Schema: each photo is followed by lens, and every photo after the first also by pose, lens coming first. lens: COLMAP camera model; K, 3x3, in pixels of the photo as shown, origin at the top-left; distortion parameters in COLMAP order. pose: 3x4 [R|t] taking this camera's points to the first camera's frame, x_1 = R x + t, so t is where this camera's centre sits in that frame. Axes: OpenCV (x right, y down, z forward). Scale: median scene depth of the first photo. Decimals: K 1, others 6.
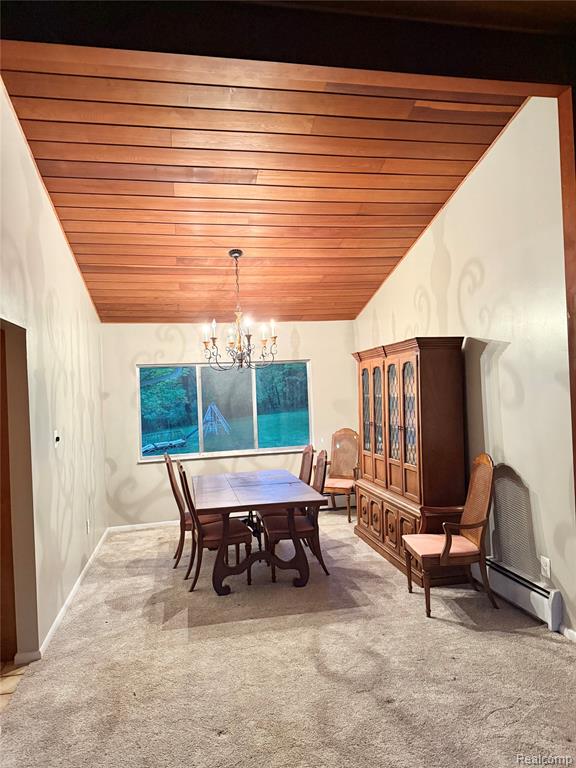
lens RADIAL K [[533.2, 0, 292.2], [0, 533.2, 387.0], [0, 0, 1]] dist [0.066612, -0.102443]
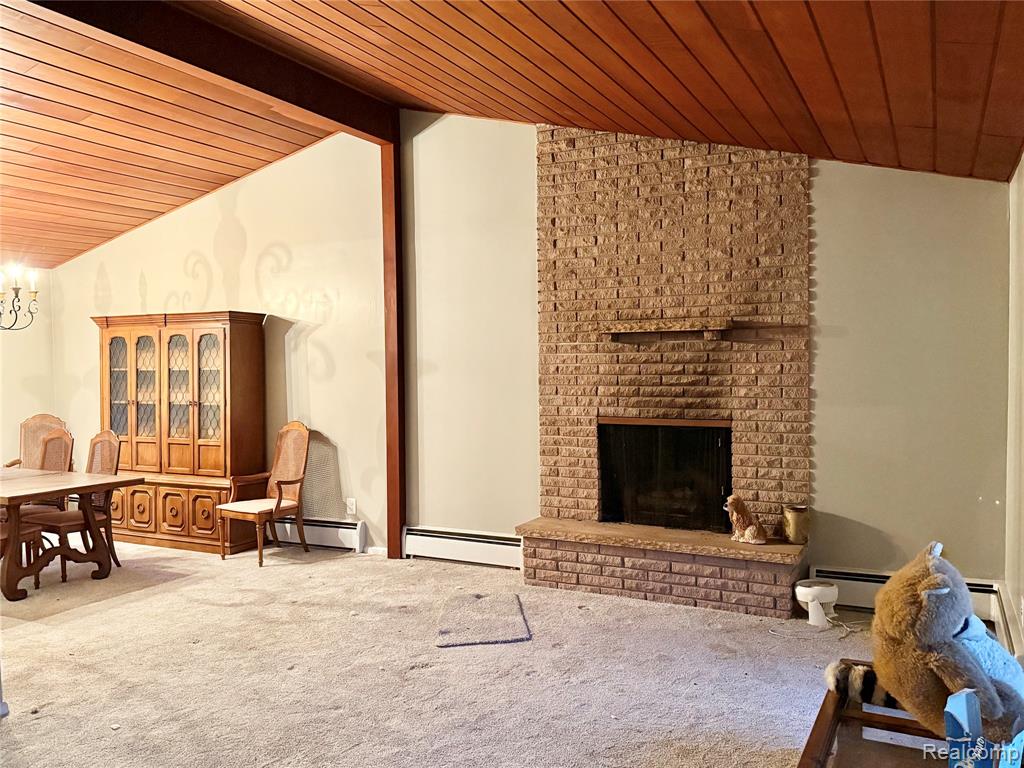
lens RADIAL K [[836.2, 0, 509.0], [0, 836.2, 378.4], [0, 0, 1]] dist [0.087682, -0.031673]
pose [[0.627906, 0.016925, 0.778105, -0.674667], [-0.021252, 0.999764, -0.004597, 0.030784], [-0.777999, -0.013650, 0.628118, -0.416342]]
